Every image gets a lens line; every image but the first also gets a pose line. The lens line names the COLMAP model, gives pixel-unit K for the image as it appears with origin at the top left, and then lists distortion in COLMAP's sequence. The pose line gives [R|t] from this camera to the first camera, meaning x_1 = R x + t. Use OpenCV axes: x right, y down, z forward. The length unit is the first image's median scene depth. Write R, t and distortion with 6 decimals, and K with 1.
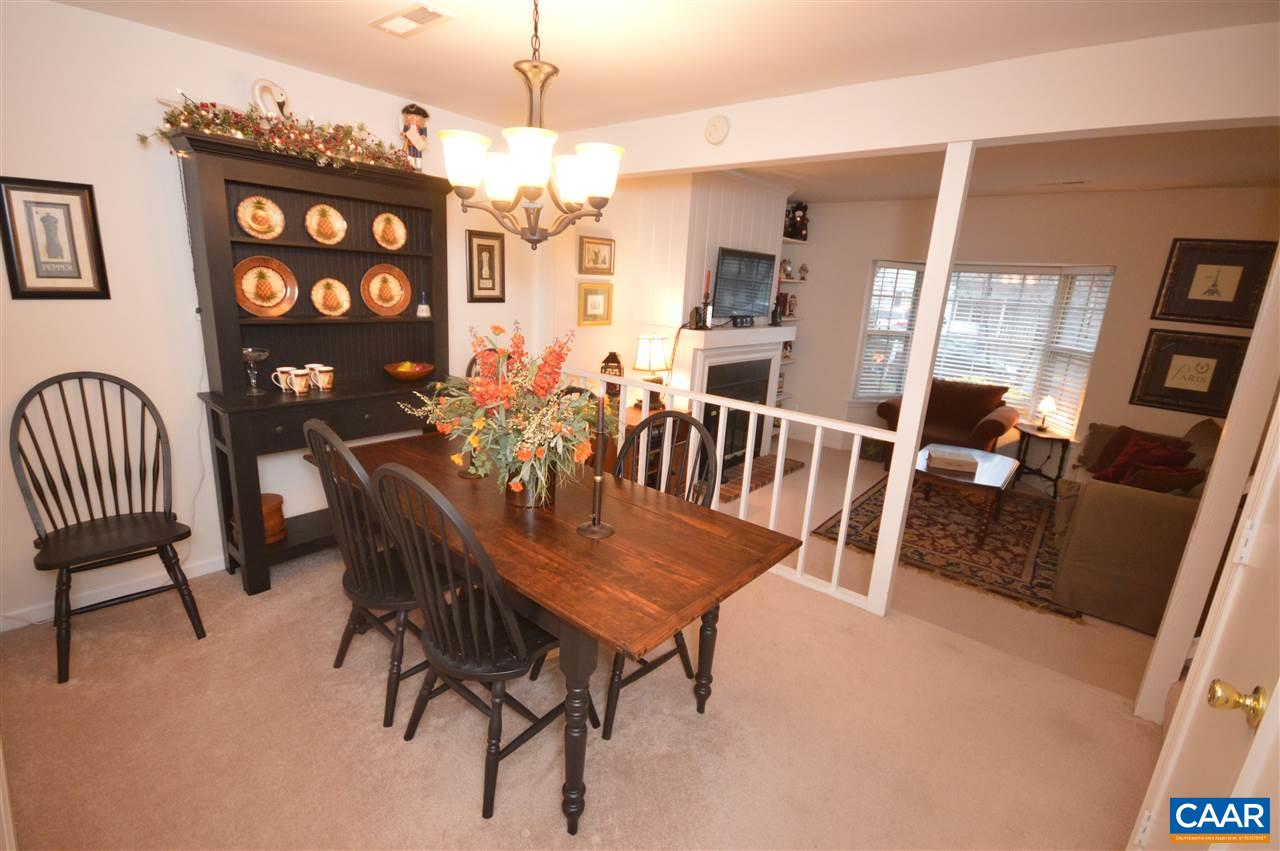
lens RADIAL K [[573.7, 0, 639.3], [0, 573.7, 426.8], [0, 0, 1]] dist [0.002726, -0.003466]
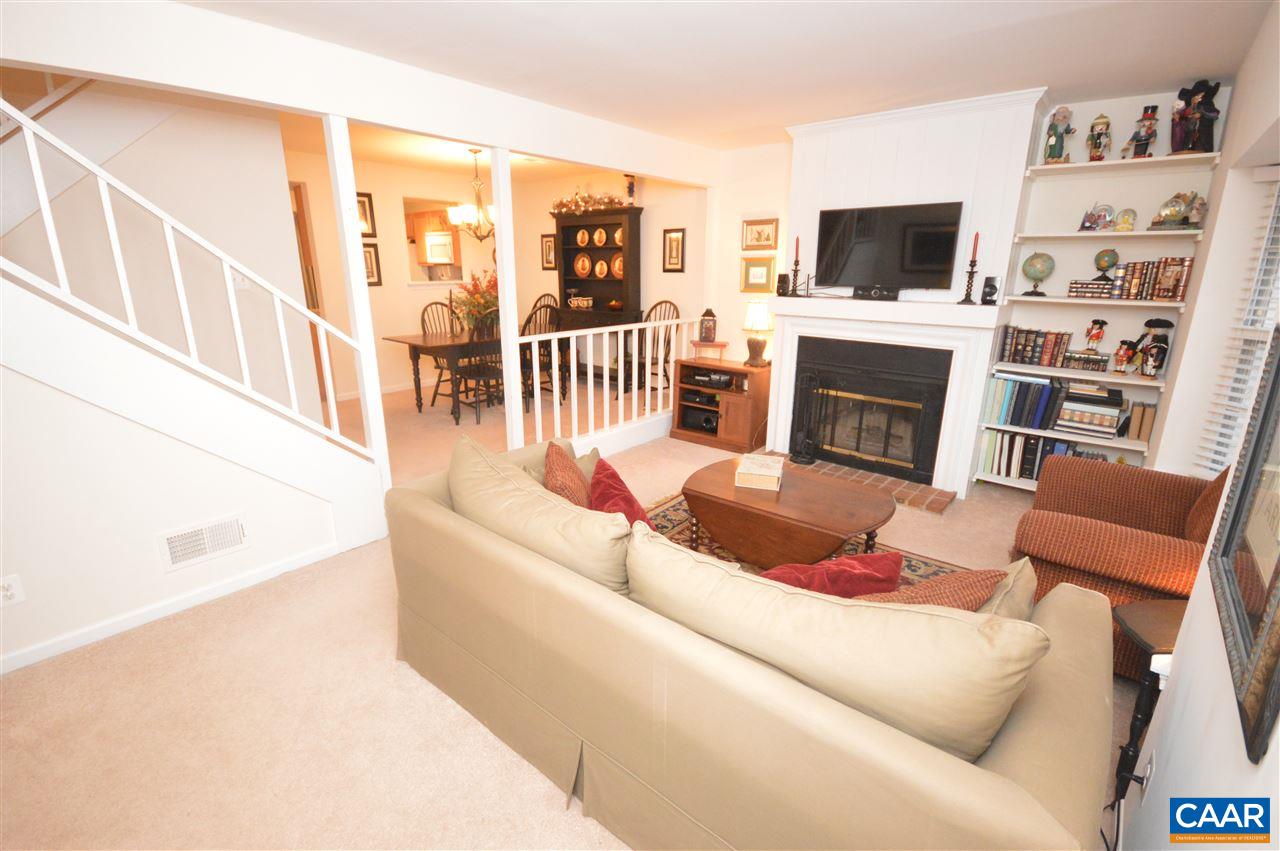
lens RADIAL K [[573.7, 0, 633.0], [0, 573.7, 422.4], [0, 0, 1]] dist [0.002726, -0.003466]
pose [[-0.010075, 0.216157, -0.976307, 1.239745], [-0.250835, 0.944592, 0.211723, -0.112773], [0.967977, 0.247025, 0.044703, 0.800284]]
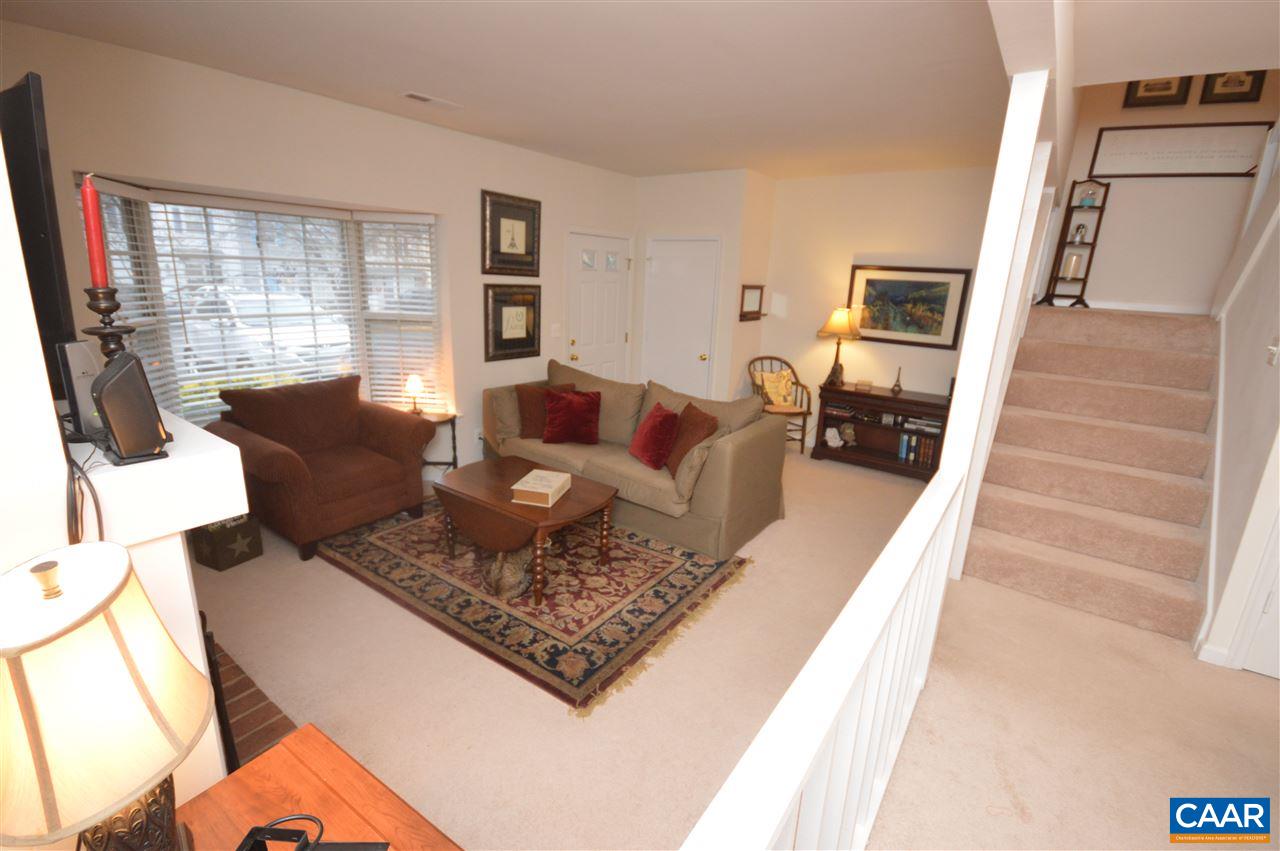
lens RADIAL K [[573.7, 0, 637.4], [0, 573.7, 419.4], [0, 0, 1]] dist [0.002726, -0.003466]
pose [[-0.065162, -0.307462, 0.949327, -0.138021], [0.205711, 0.926775, 0.314278, -0.228867], [-0.976441, 0.215766, 0.002857, 0.861498]]
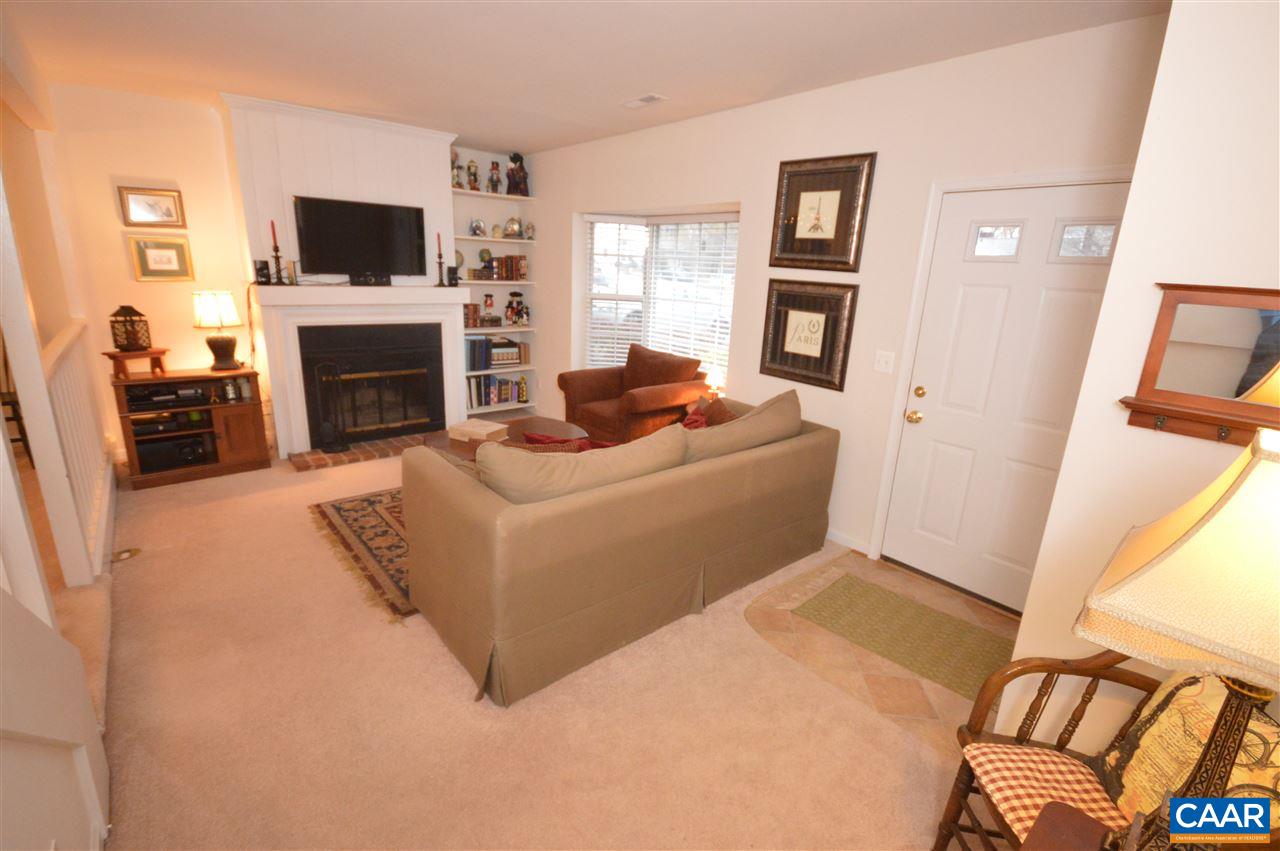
lens RADIAL K [[573.7, 0, 637.0], [0, 573.7, 425.3], [0, 0, 1]] dist [0.002726, -0.003466]
pose [[0.984092, 0.032165, -0.174721, 0.929439], [-0.029784, 0.999425, 0.016235, 0.028230], [0.175143, -0.010773, 0.984484, 0.192457]]
